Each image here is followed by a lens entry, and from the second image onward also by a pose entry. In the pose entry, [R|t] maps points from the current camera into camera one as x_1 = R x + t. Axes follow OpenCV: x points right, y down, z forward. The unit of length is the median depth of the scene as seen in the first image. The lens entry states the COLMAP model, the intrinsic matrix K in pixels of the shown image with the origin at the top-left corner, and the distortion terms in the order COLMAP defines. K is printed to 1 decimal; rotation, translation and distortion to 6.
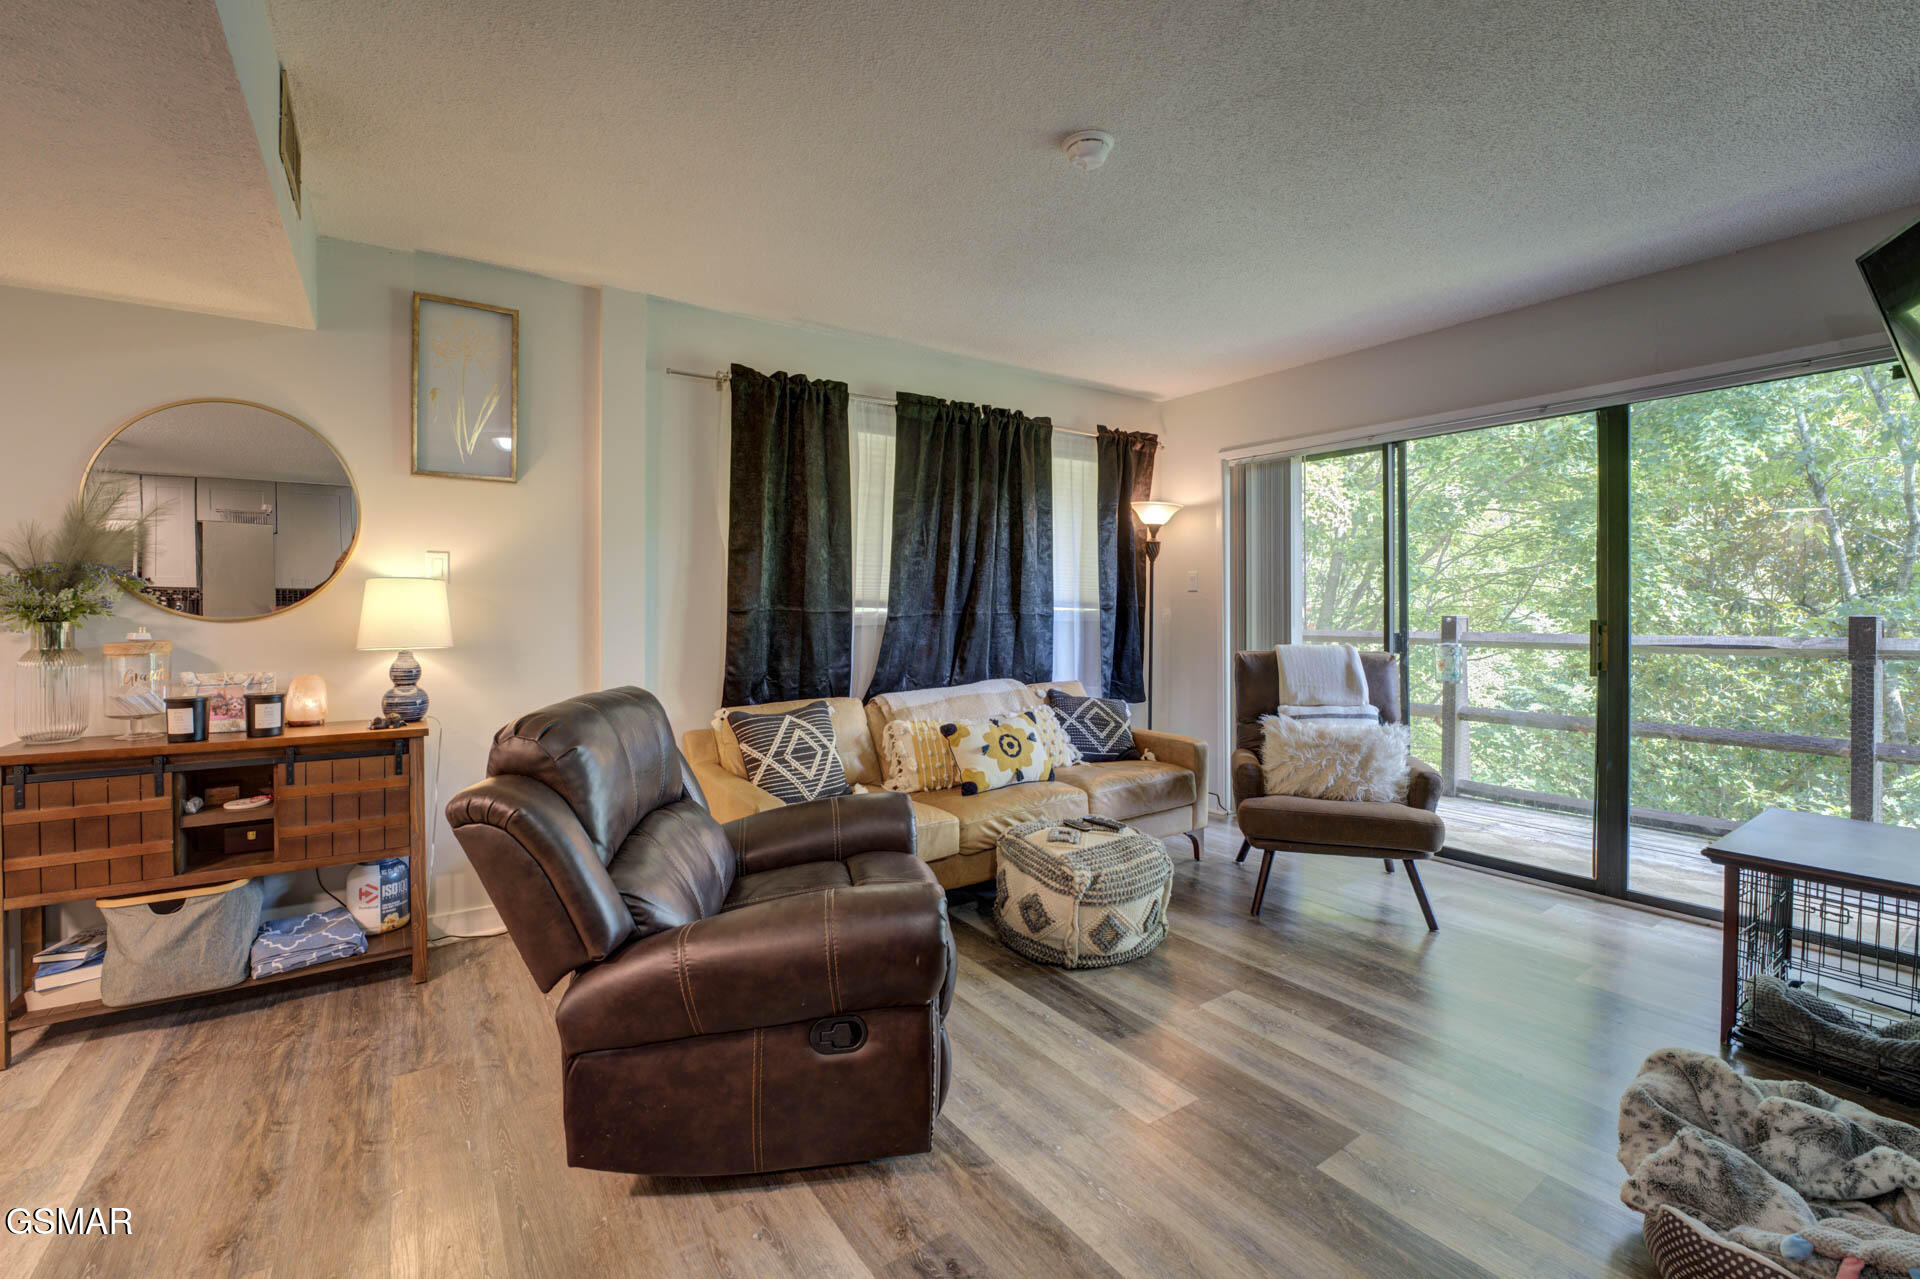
lens RADIAL K [[781.9, 0, 959.2], [0, 781.9, 623.2], [0, 0, 1]] dist [-0.024708, 0.001823]
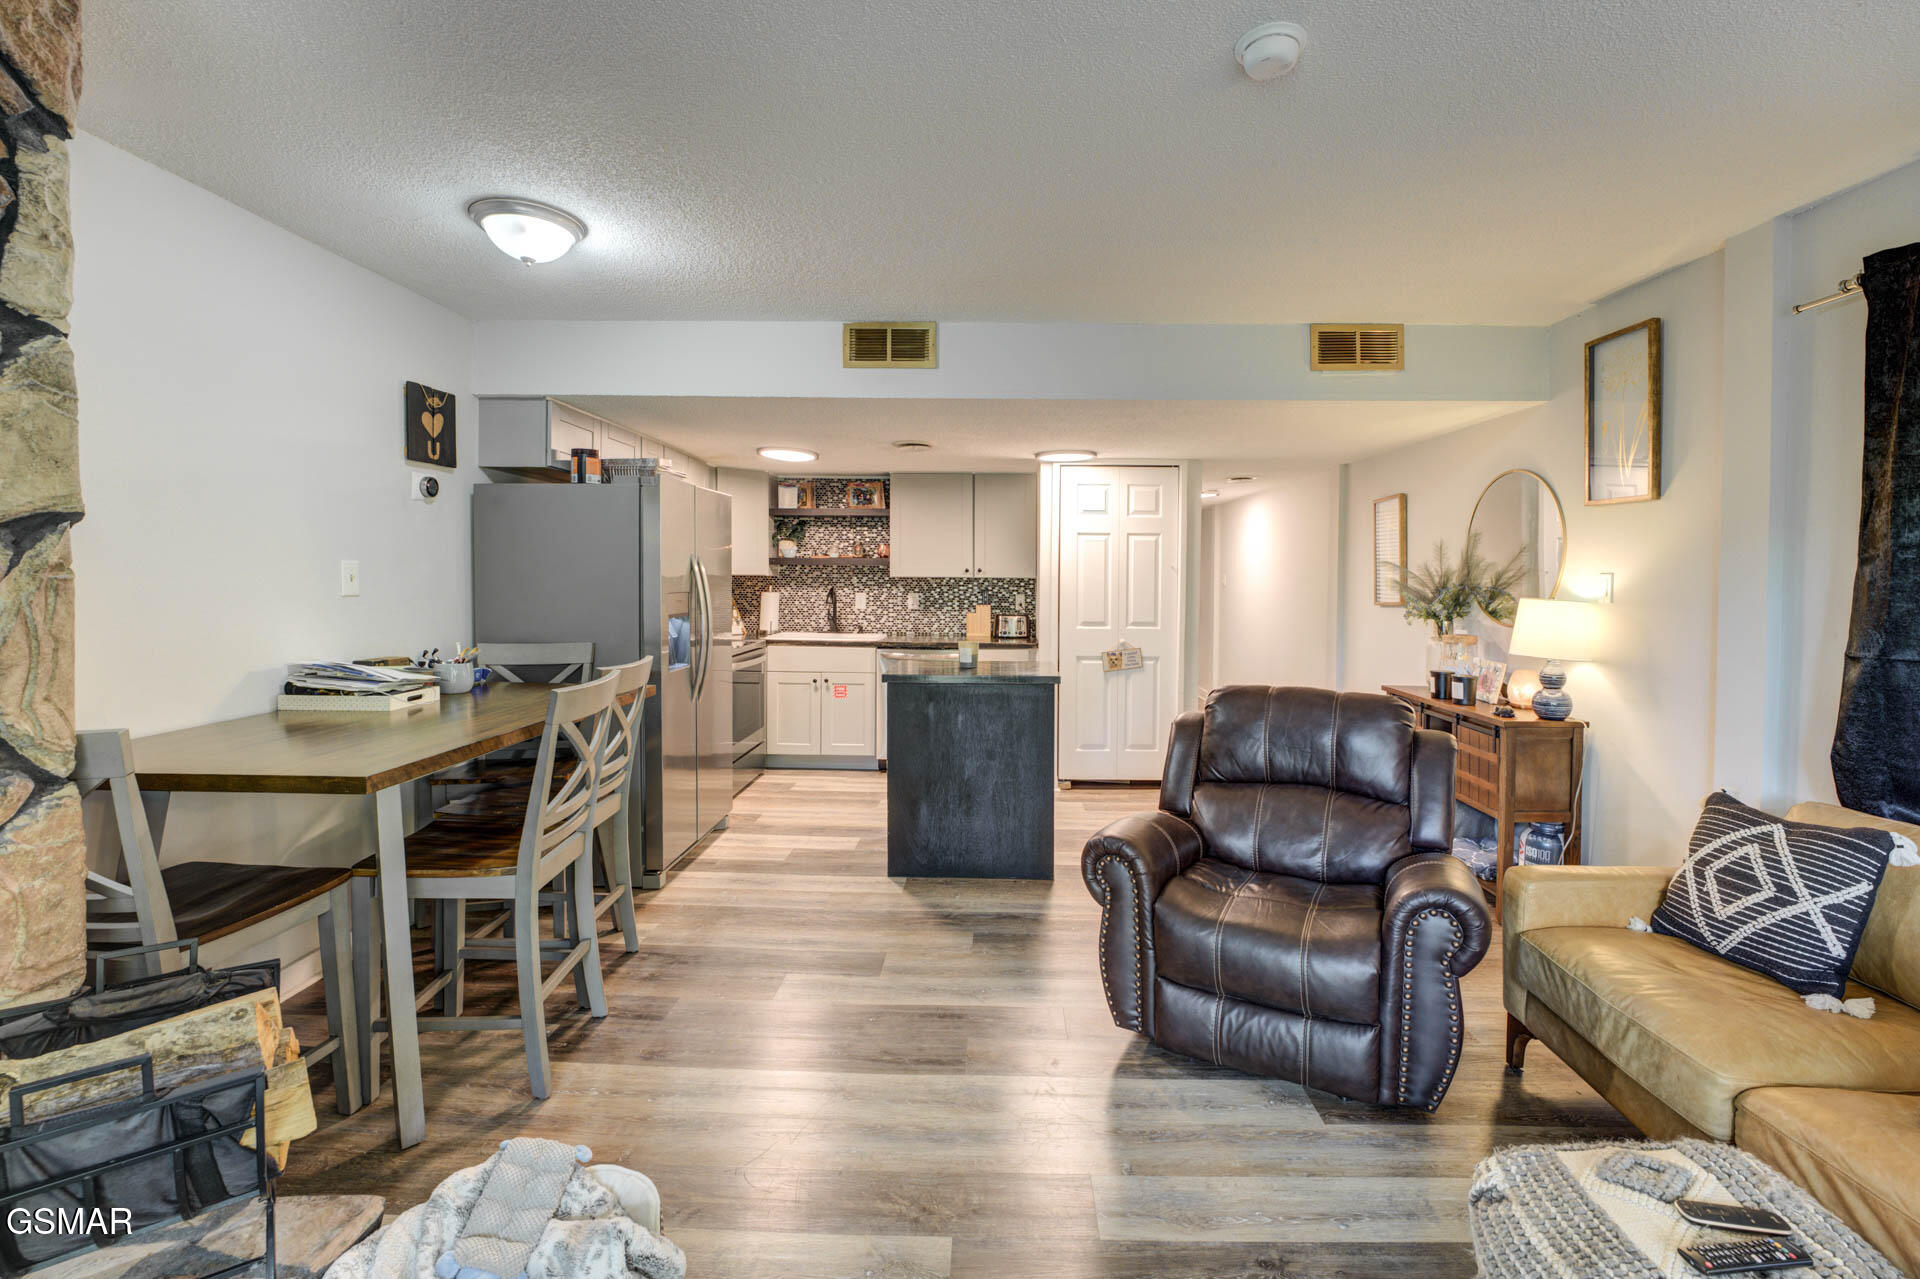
lens RADIAL K [[781.9, 0, 970.2], [0, 781.9, 593.8], [0, 0, 1]] dist [-0.024708, 0.001823]
pose [[-0.604989, 0.014731, -0.796097, 0.734929], [-0.009695, 0.999618, 0.025865, -0.083415], [0.796175, 0.023366, -0.604616, 0.961643]]
